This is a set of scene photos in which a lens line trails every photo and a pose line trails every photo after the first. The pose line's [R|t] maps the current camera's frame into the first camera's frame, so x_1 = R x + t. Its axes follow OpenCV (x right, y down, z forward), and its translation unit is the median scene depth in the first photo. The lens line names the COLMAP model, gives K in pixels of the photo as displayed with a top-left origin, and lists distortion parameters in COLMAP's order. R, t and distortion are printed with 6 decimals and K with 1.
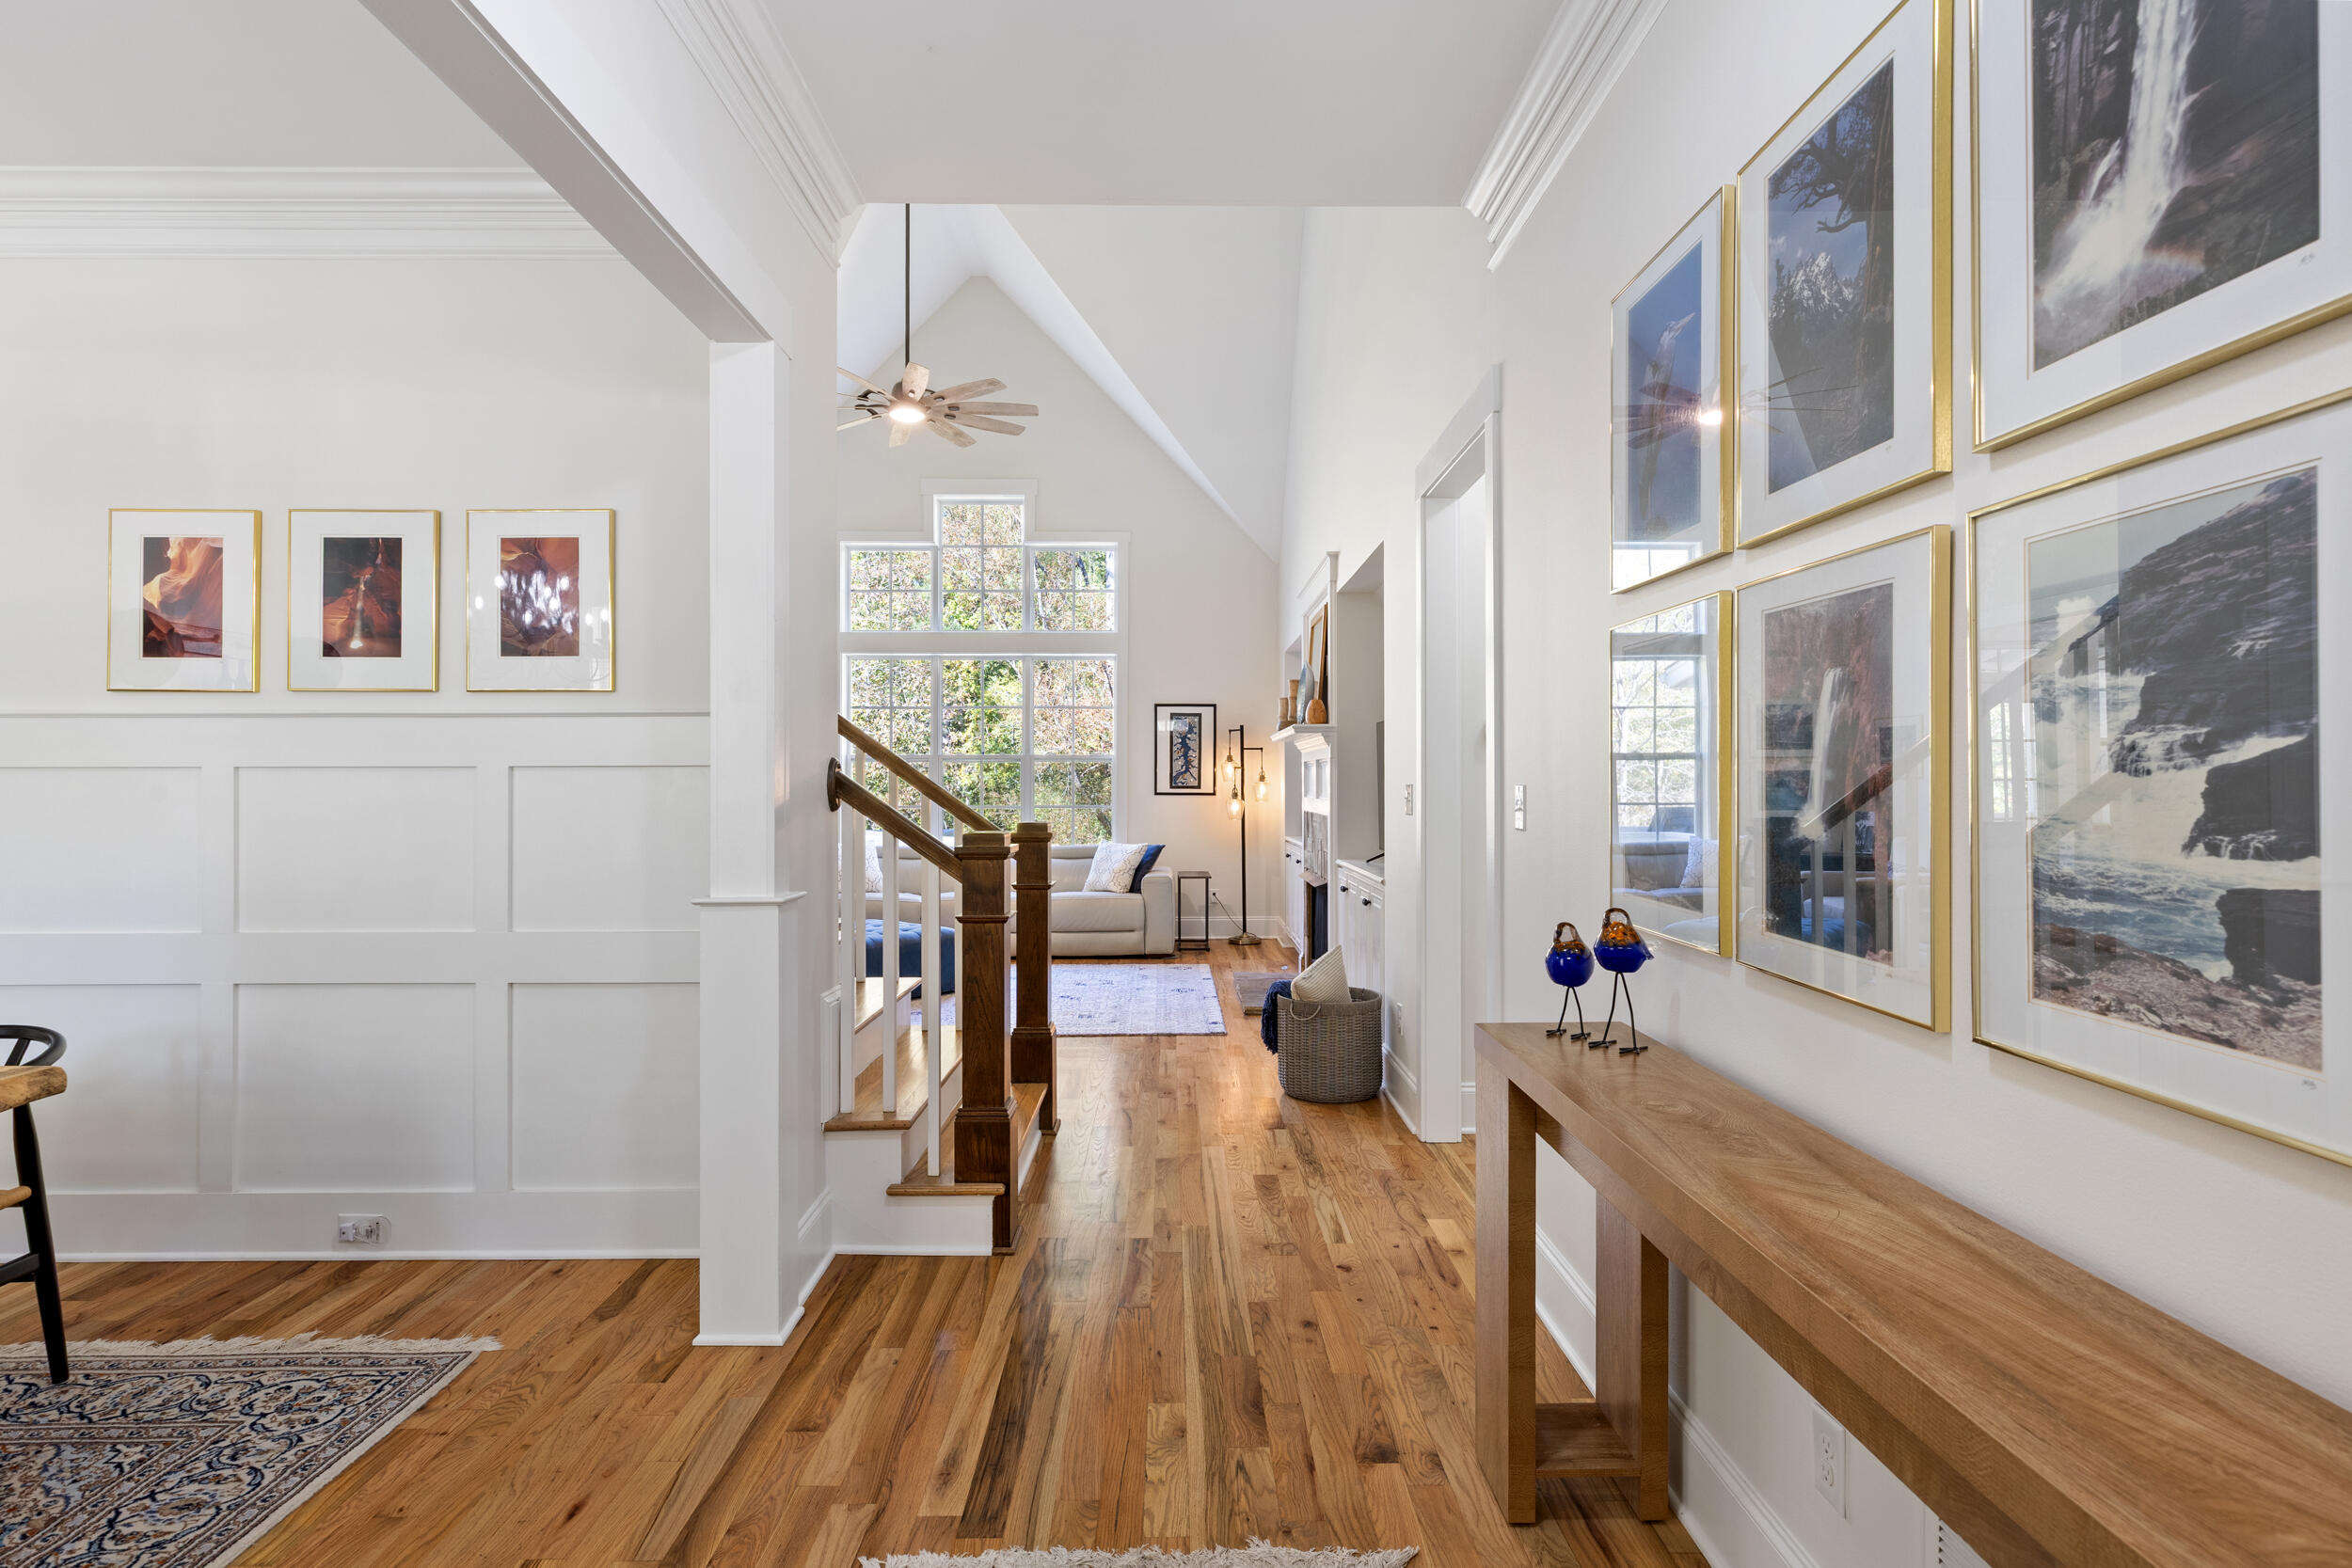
lens RADIAL K [[1197.6, 0, 1186.9], [0, 1197.6, 774.9], [0, 0, 1]] dist [-0.002361, 0.000837]
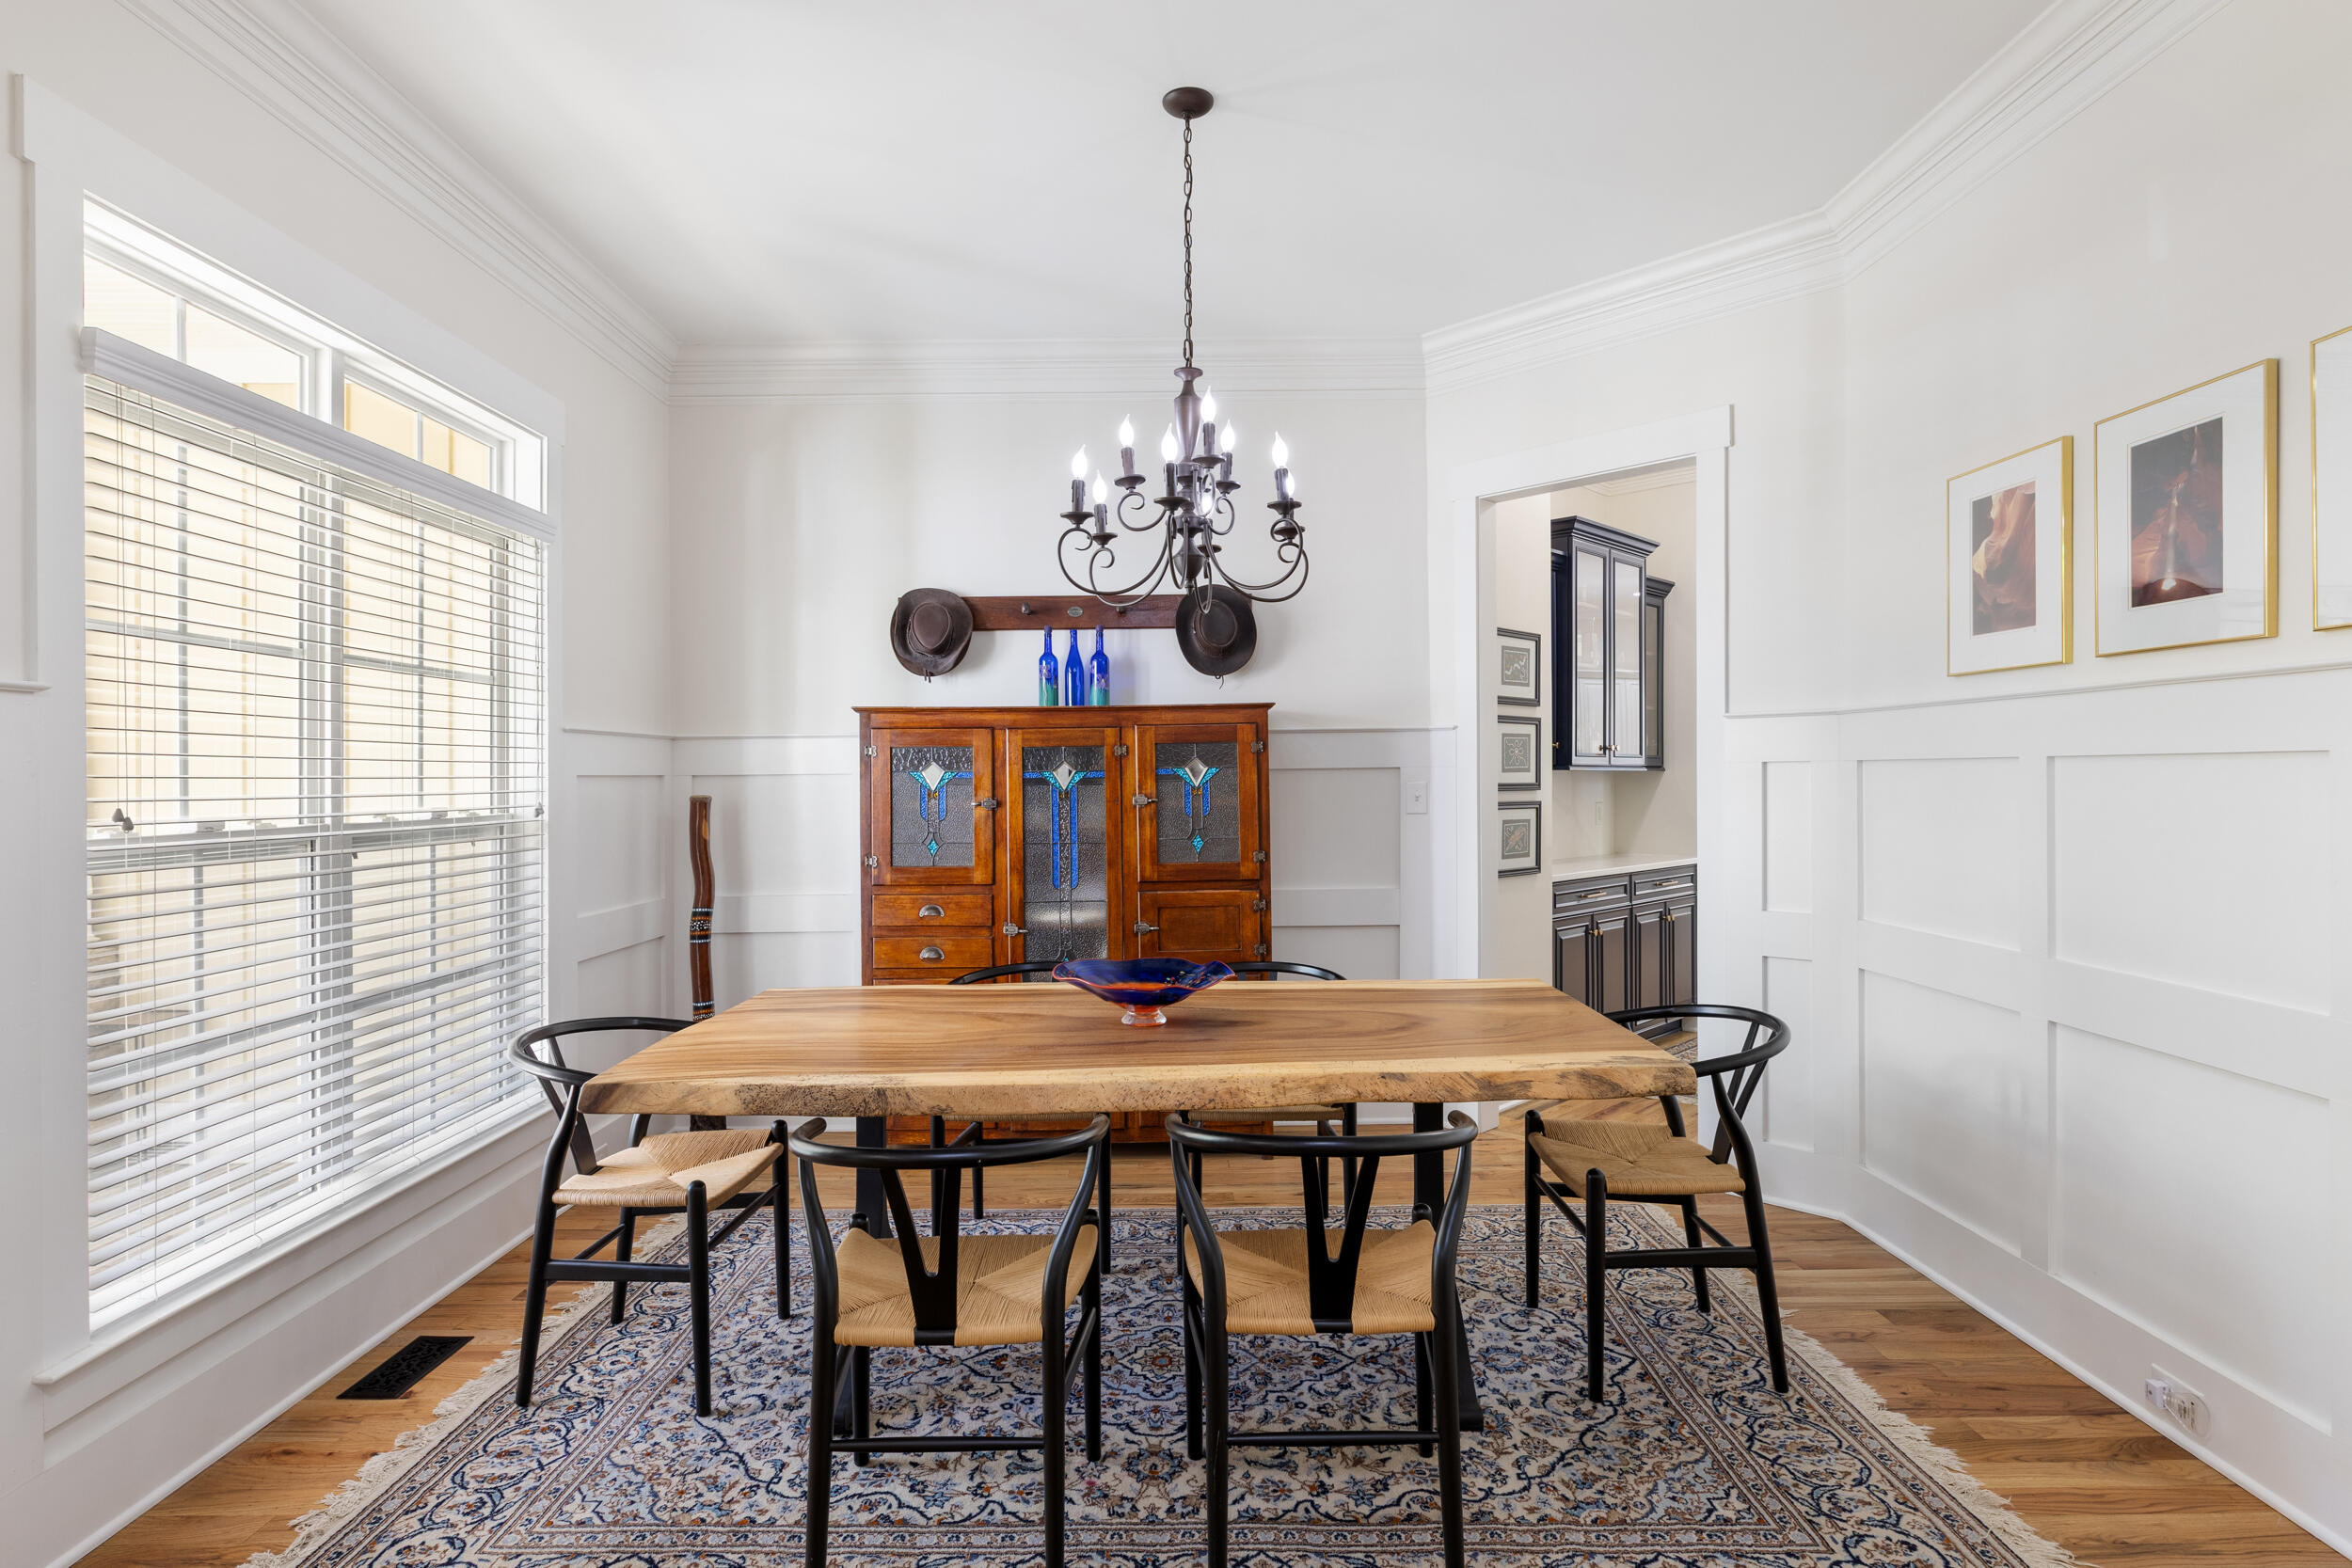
lens RADIAL K [[1197.6, 0, 1180.1], [0, 1197.6, 773.8], [0, 0, 1]] dist [-0.002361, 0.000837]
pose [[-0.008460, 0.000546, -0.999964, 0.030349], [0.011070, 0.999939, 0.000452, -0.001753], [0.999903, -0.011066, -0.008465, 0.417848]]
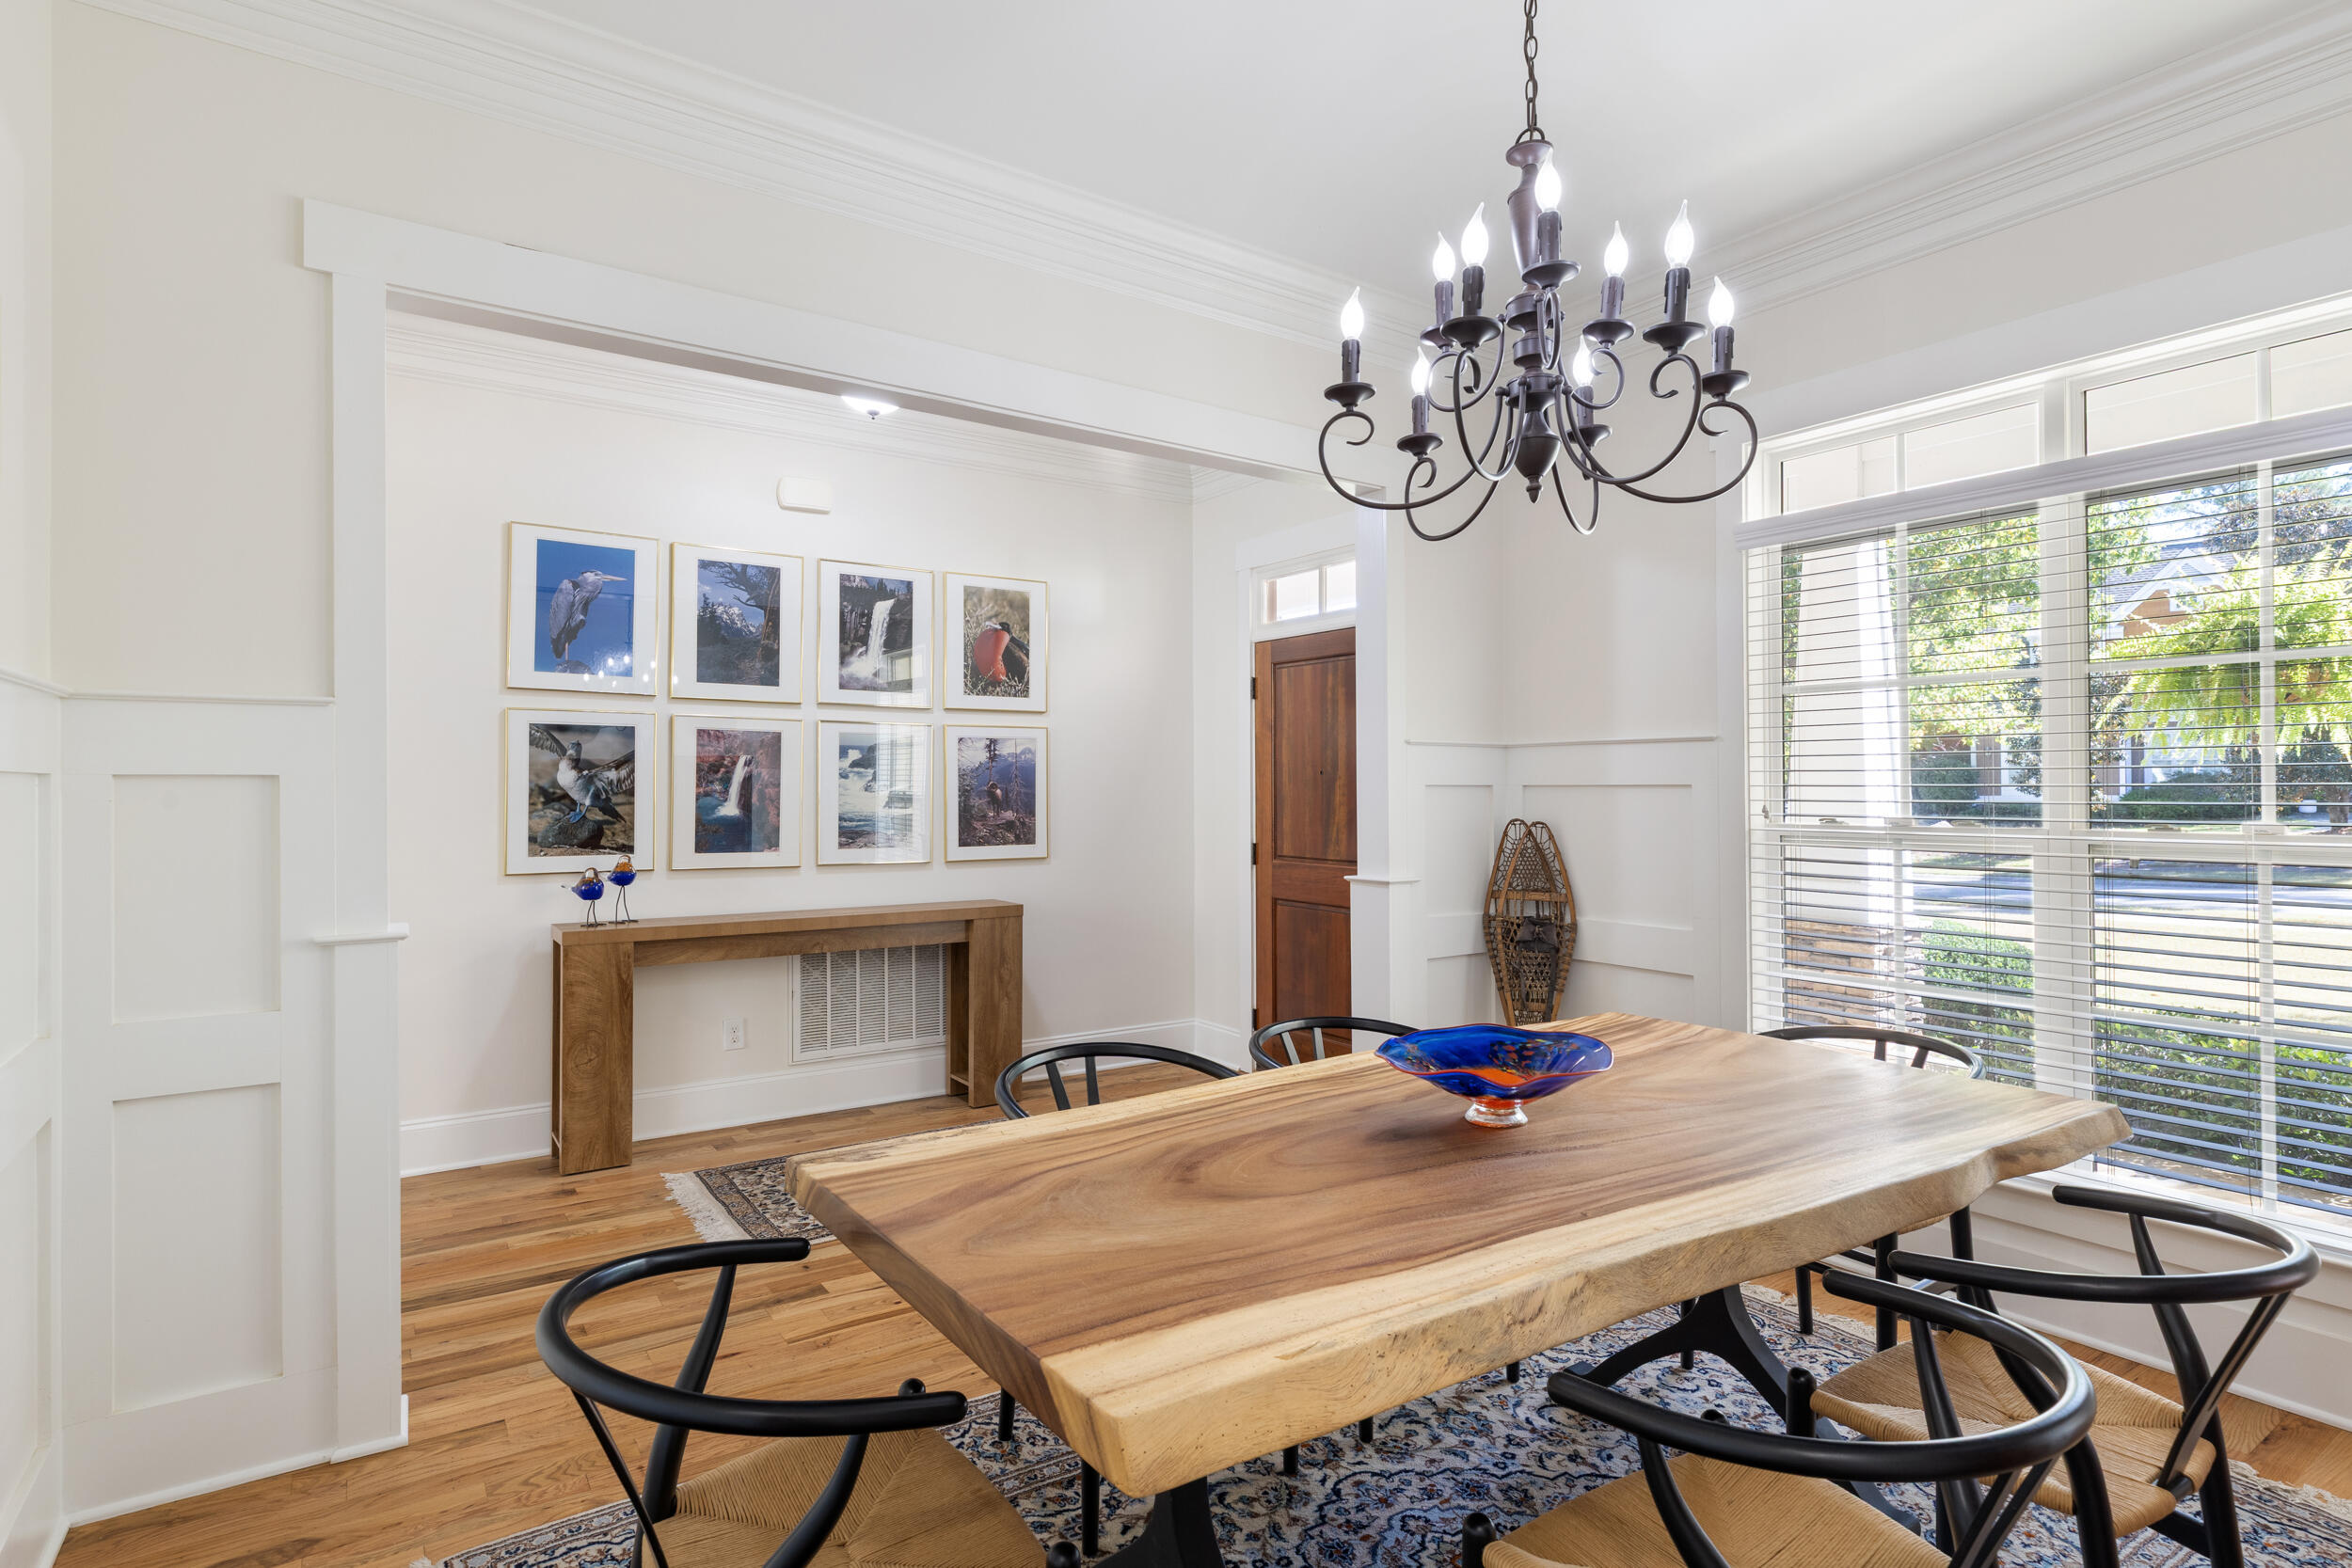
lens RADIAL K [[1197.6, 0, 1175.8], [0, 1197.6, 784.4], [0, 0, 1]] dist [-0.002361, 0.000837]
pose [[-0.549659, 0.011610, 0.835308, -1.232708], [-0.000647, 0.999897, -0.014323, 0.011490], [-0.835389, -0.008413, -0.549595, 0.866689]]
